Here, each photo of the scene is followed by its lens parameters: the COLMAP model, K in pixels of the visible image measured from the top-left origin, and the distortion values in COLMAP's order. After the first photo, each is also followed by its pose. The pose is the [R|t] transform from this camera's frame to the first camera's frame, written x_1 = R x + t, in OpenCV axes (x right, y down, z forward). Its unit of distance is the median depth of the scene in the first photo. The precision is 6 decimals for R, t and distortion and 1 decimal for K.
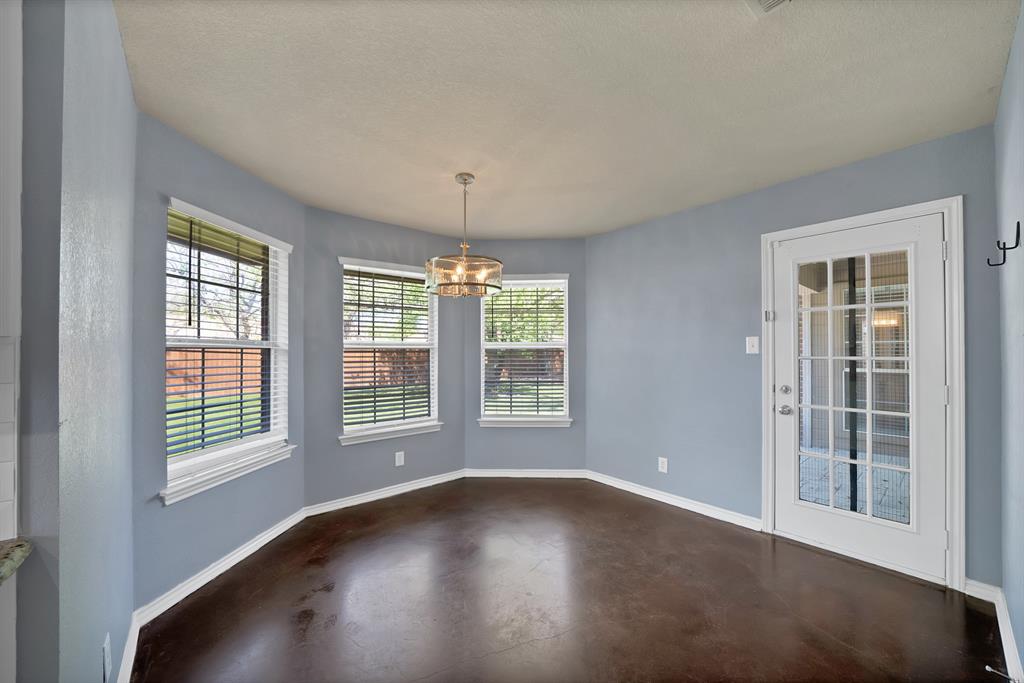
lens RADIAL K [[372.3, 0, 511.7], [0, 372.3, 344.6], [0, 0, 1]] dist [-0.017672, 0.000139]
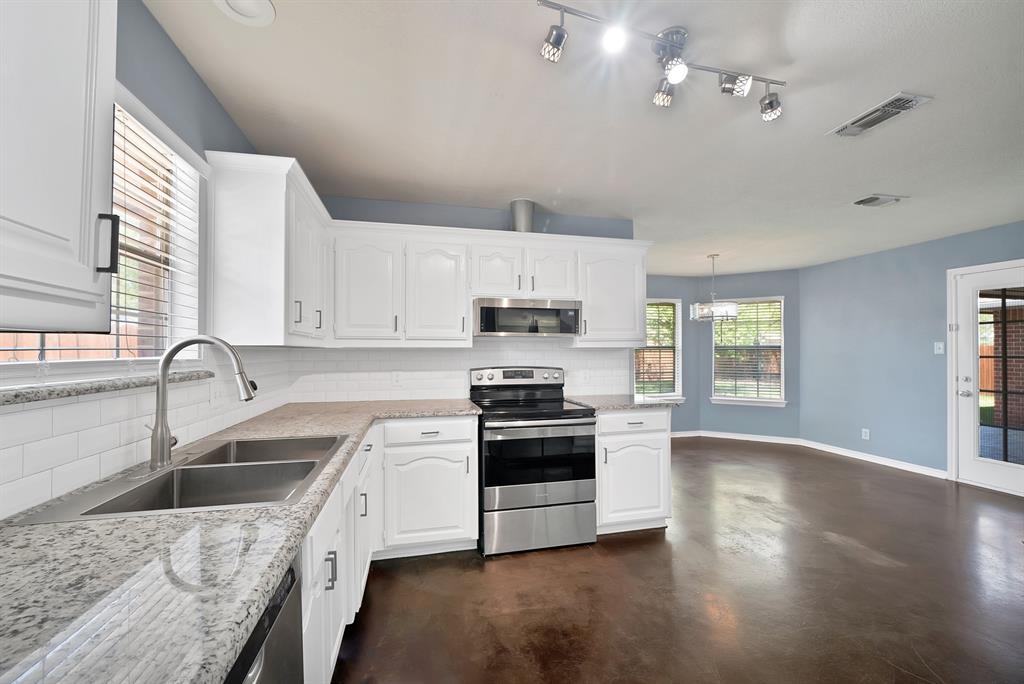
lens RADIAL K [[398.0, 0, 508.3], [0, 398.0, 347.7], [0, 0, 1]] dist [-0.002325, -0.000264]
pose [[0.894557, -0.003942, -0.446936, -0.121377], [0.010583, 0.999868, 0.012362, -0.030079], [0.446828, -0.015788, 0.894481, -0.919662]]
